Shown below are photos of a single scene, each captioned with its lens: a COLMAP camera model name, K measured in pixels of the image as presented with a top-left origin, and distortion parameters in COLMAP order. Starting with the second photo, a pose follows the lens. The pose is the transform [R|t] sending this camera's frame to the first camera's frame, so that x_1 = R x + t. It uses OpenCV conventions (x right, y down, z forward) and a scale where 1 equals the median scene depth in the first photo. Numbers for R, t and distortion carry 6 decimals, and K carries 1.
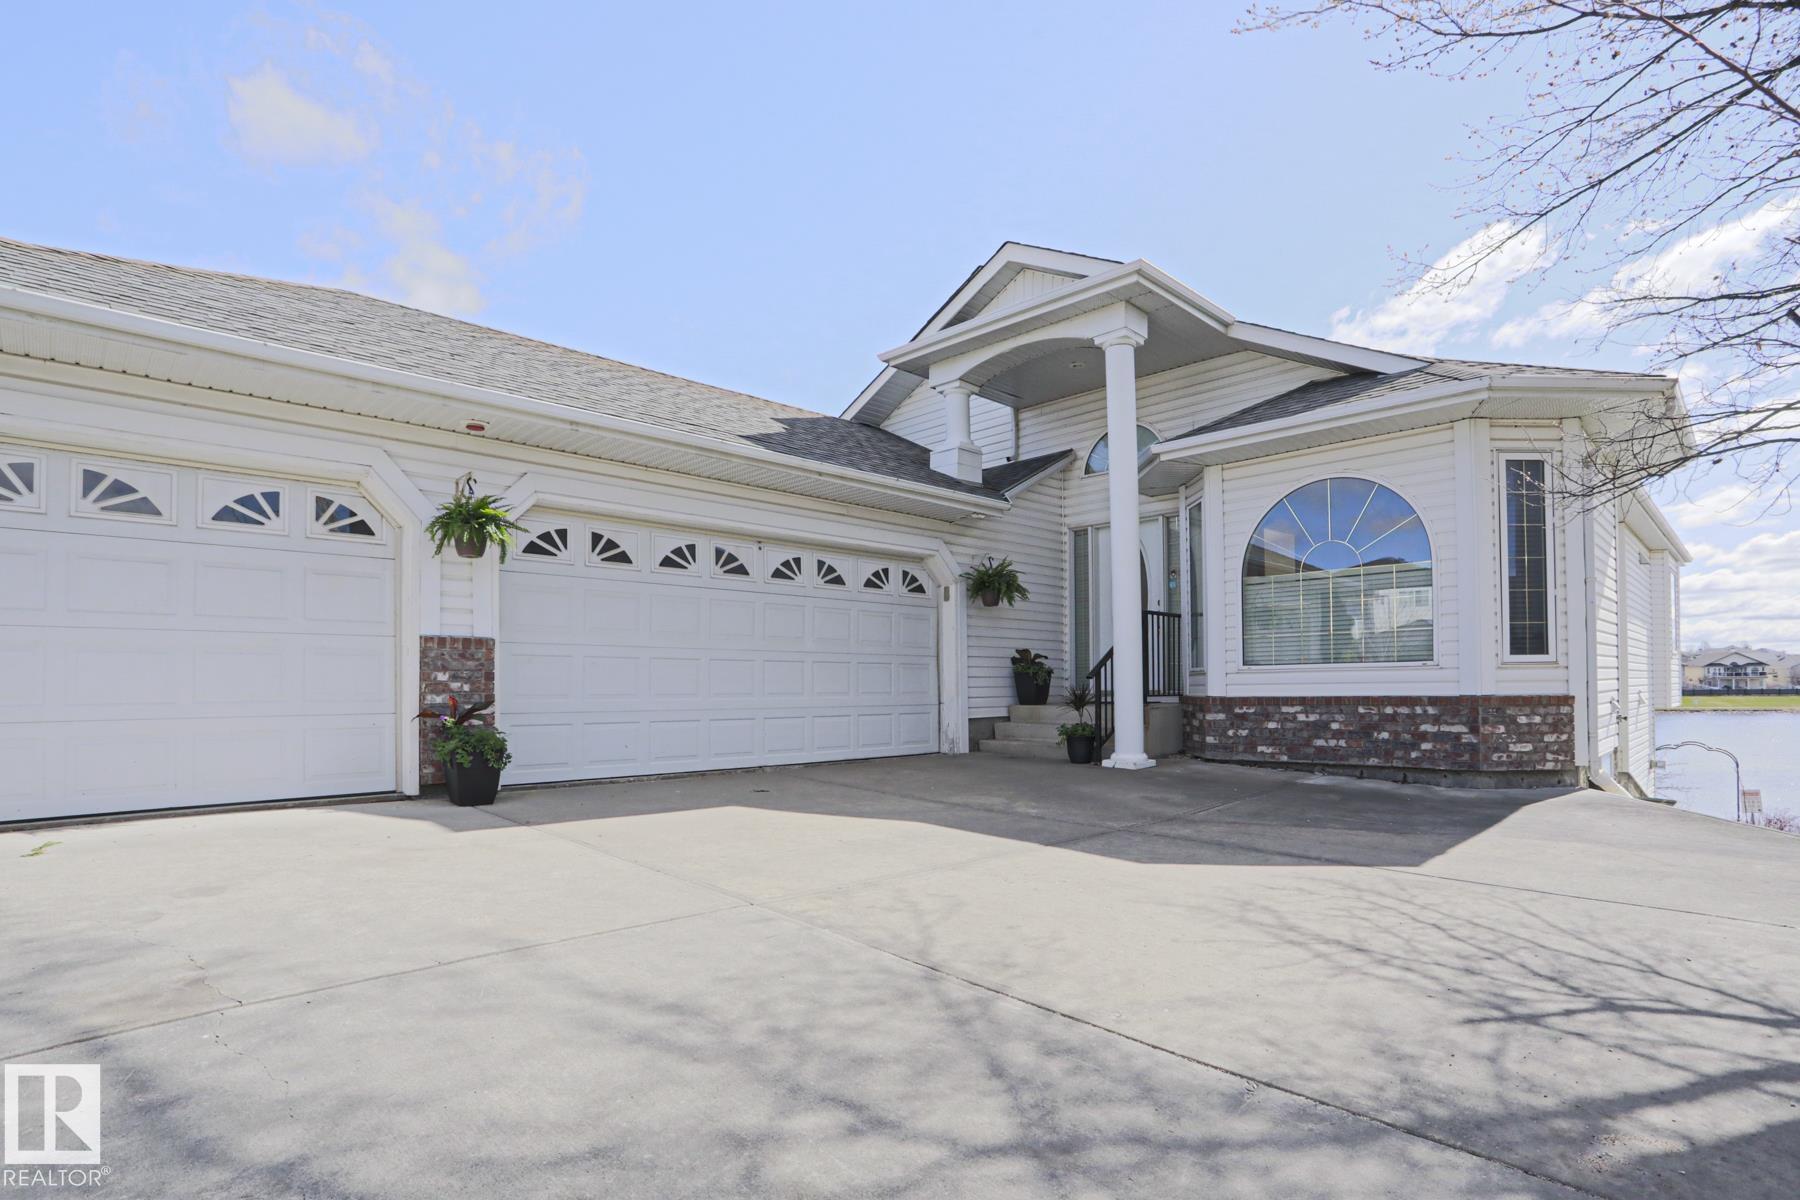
lens RADIAL K [[885.0, 0, 900.0], [0, 885.0, 600.0], [0, 0, 1]] dist [-0.061844, 0.020956]
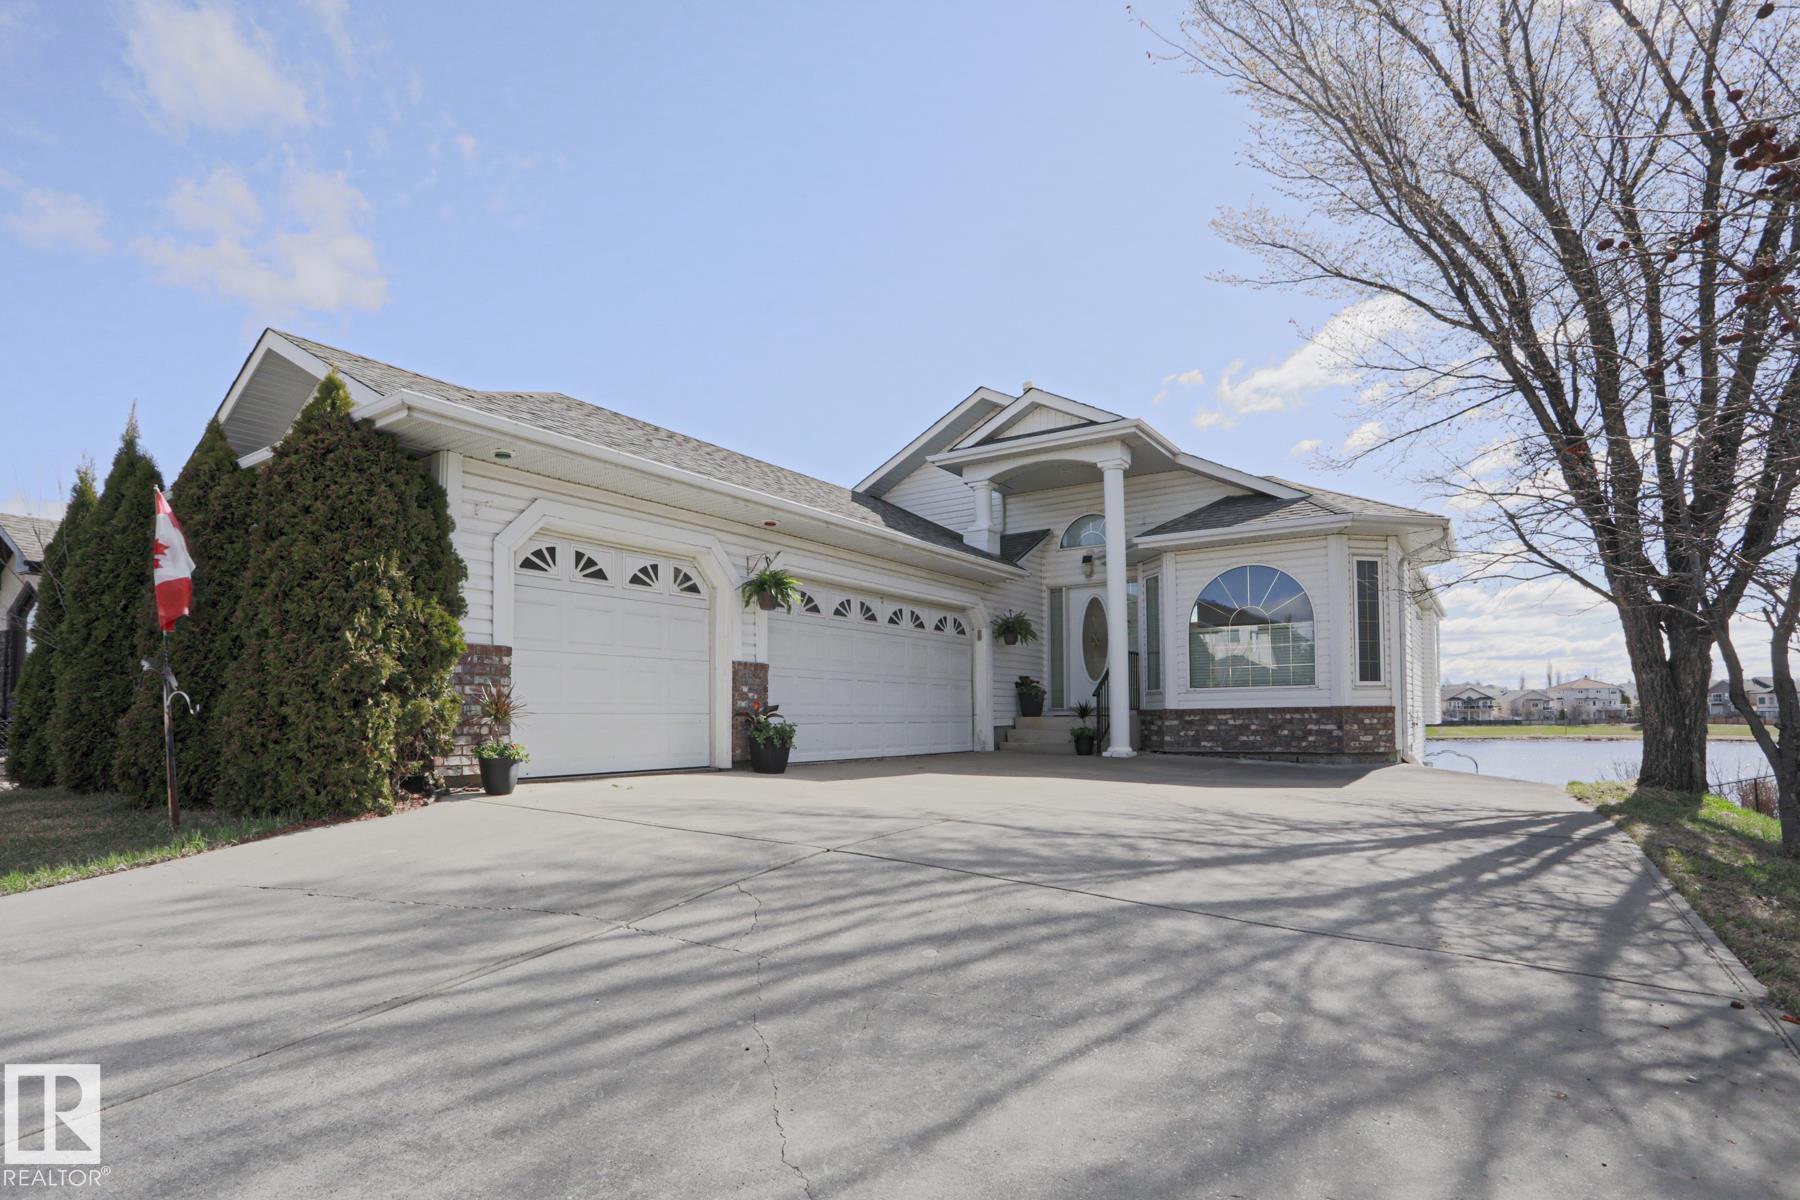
lens RADIAL K [[874.1, 0, 896.8], [0, 874.1, 597.4], [0, 0, 1]] dist [-0.066821, 0.030787]
pose [[0.982521, 0.026699, 0.184228, -0.381087], [-0.019540, 0.998986, -0.040566, -0.009463], [-0.185125, 0.036258, 0.982046, -0.365938]]
